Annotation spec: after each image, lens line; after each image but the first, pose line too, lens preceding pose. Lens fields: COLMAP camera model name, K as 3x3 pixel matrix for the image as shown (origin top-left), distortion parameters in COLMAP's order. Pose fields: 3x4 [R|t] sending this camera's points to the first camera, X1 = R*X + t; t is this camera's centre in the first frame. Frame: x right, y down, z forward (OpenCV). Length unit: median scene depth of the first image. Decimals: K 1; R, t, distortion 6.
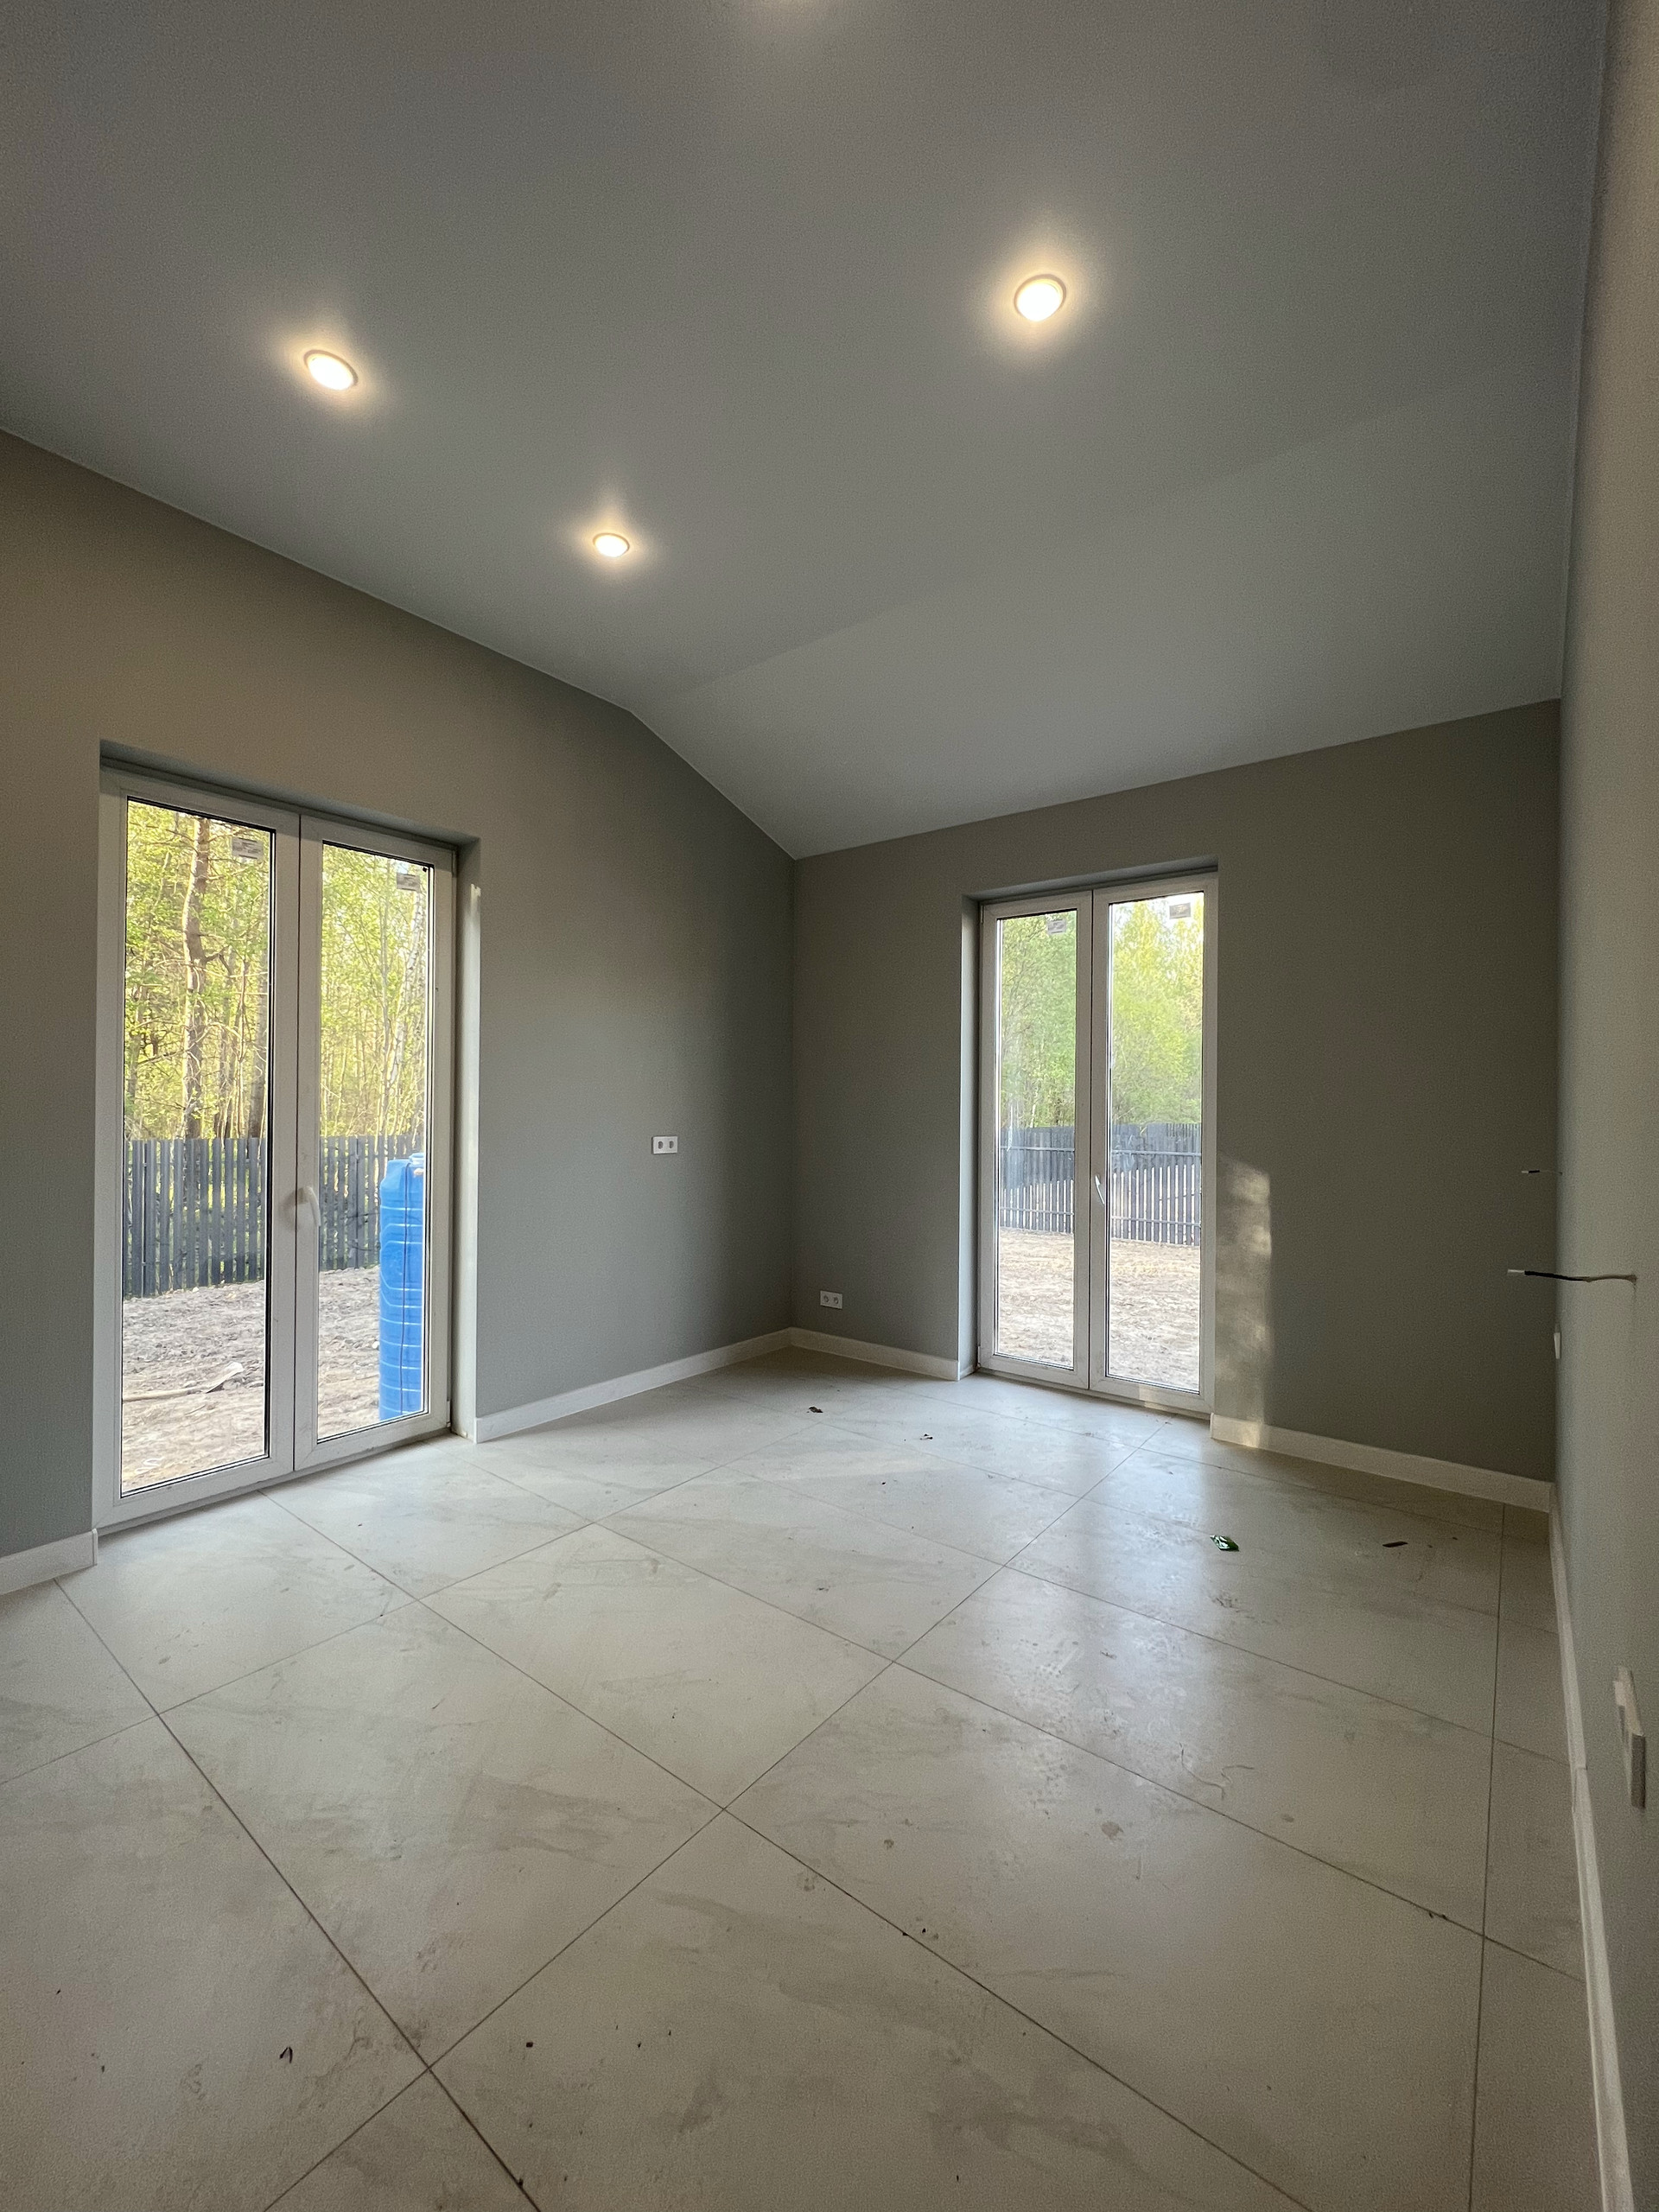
lens RADIAL K [[896.1, 0, 852.4], [0, 896.1, 1109.5], [0, 0, 1]] dist [-0.003082, 0.001192]
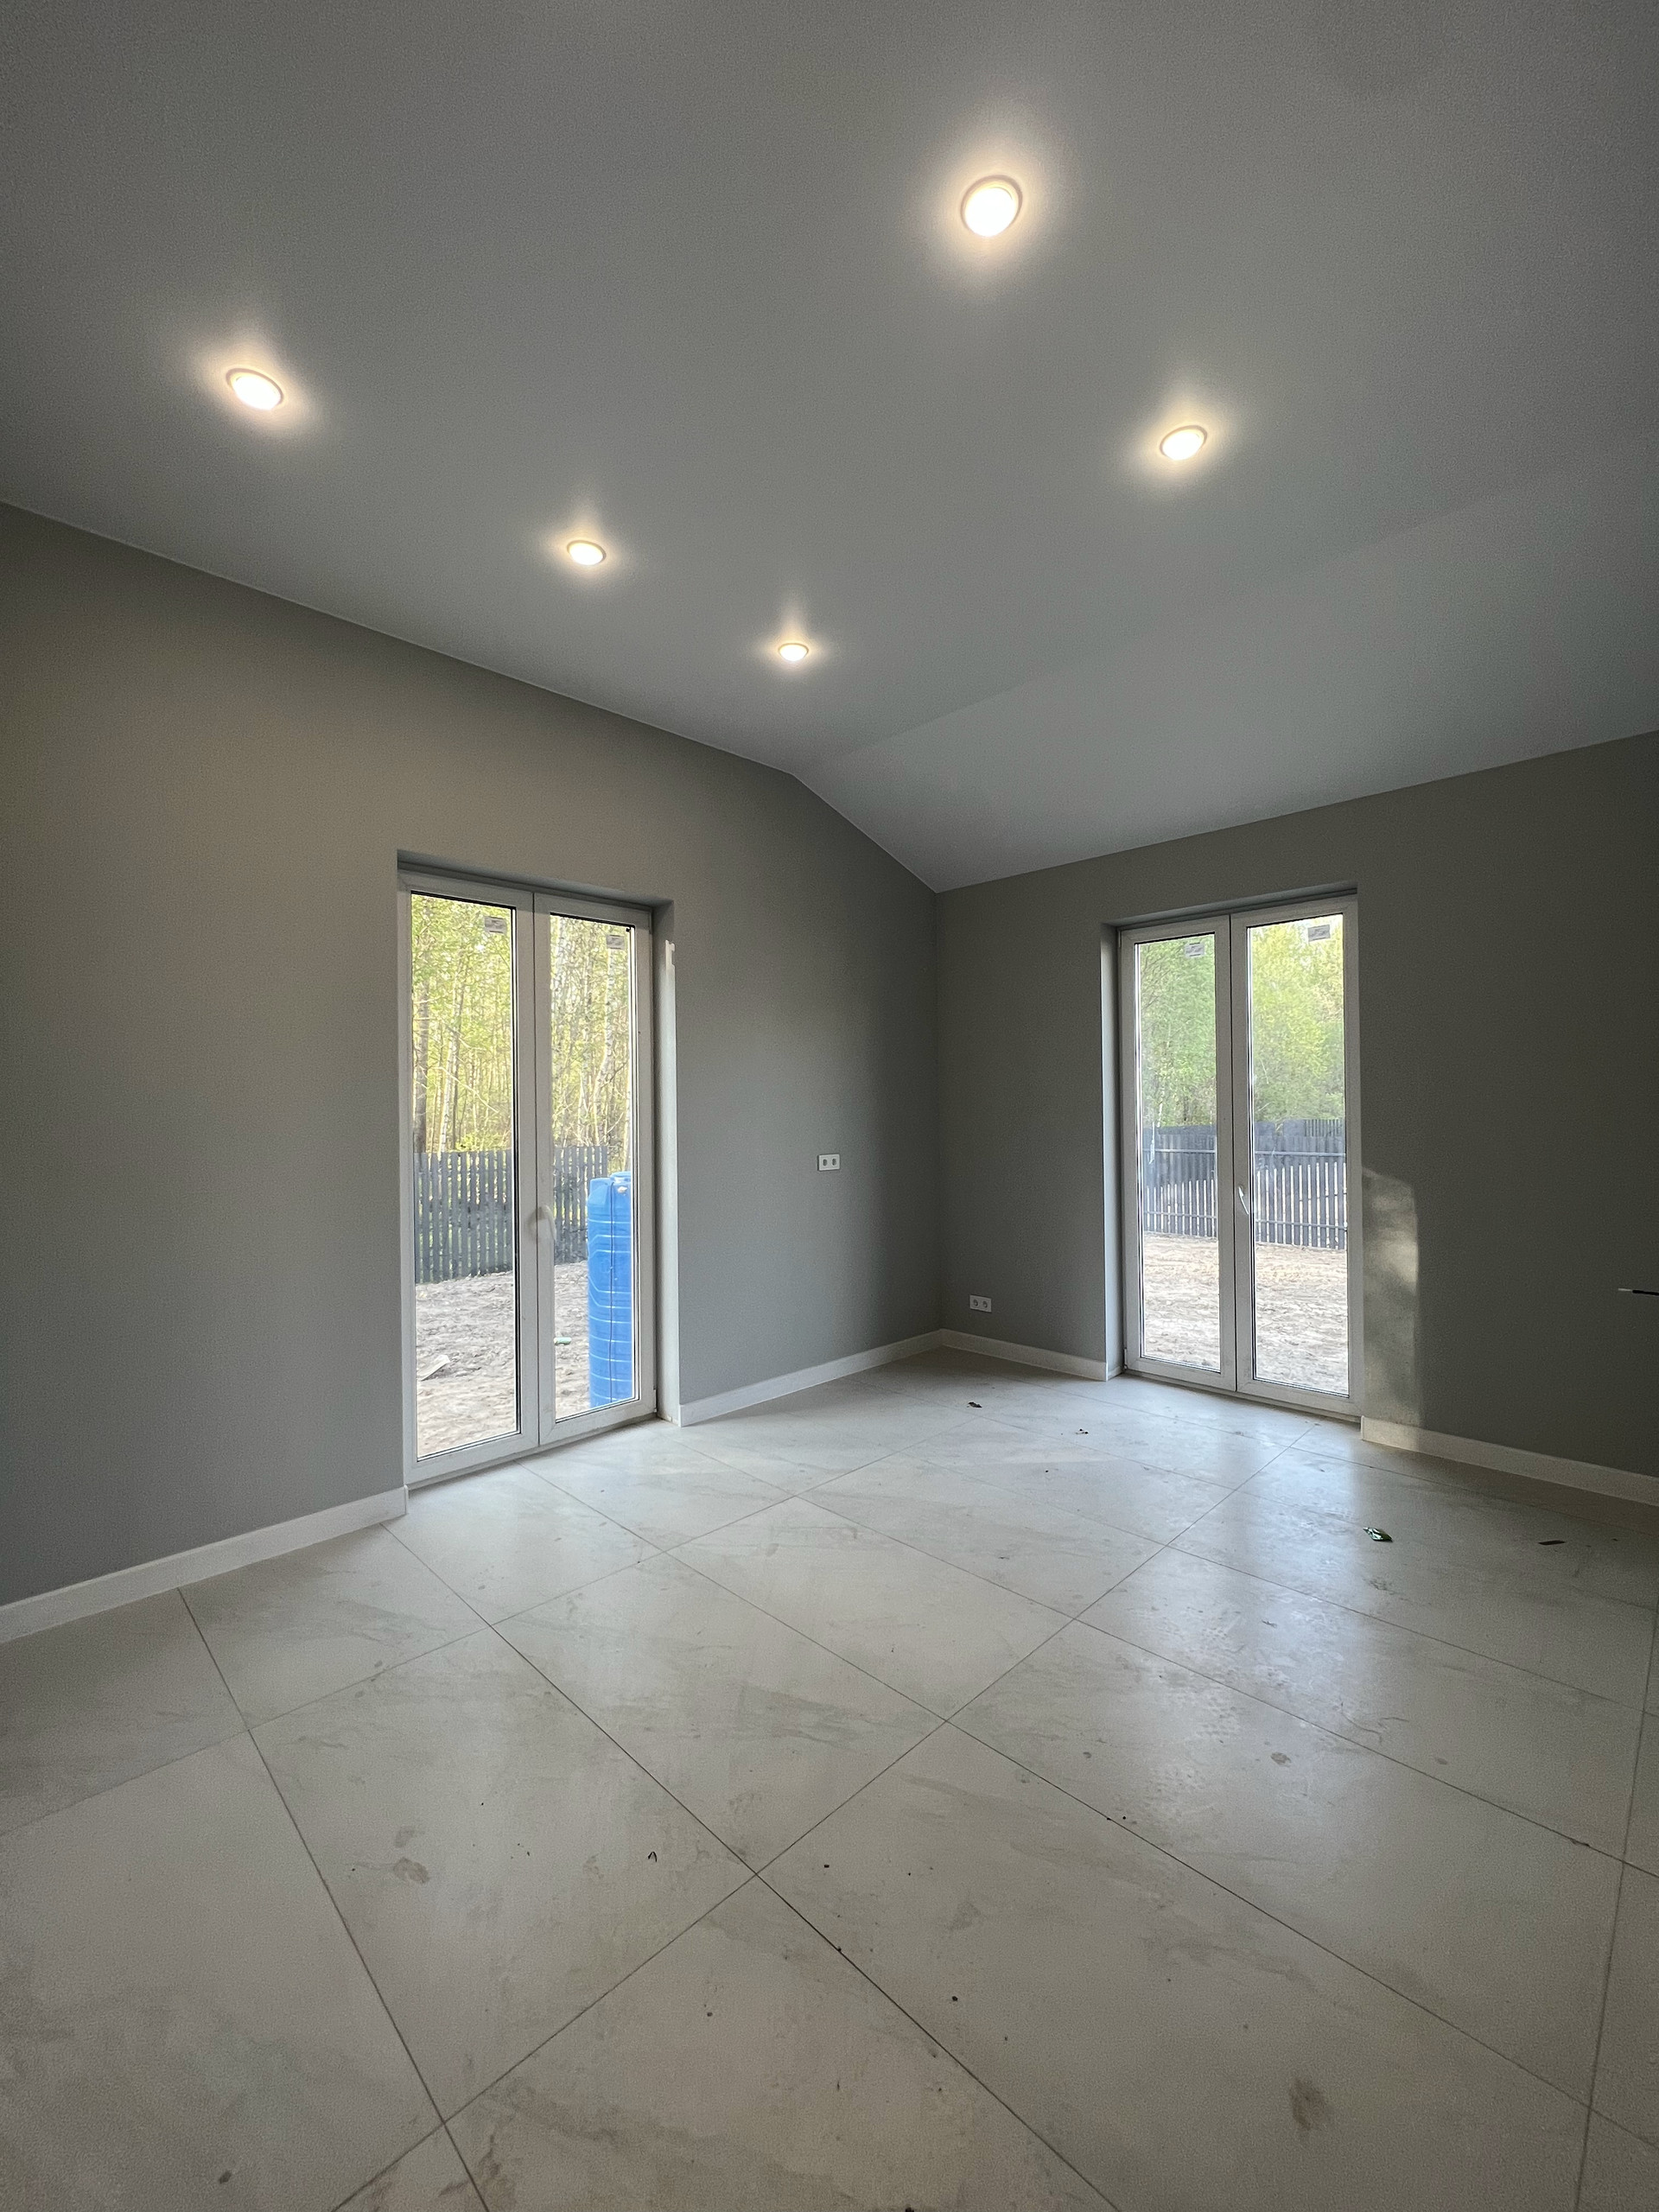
lens RADIAL K [[896.1, 0, 849.7], [0, 896.1, 1110.4], [0, 0, 1]] dist [-0.003082, 0.001192]
pose [[0.991070, -0.020900, -0.131695, -0.056161], [0.020800, 0.999781, -0.002135, -0.032443], [0.131710, -0.000623, 0.991288, -0.137157]]
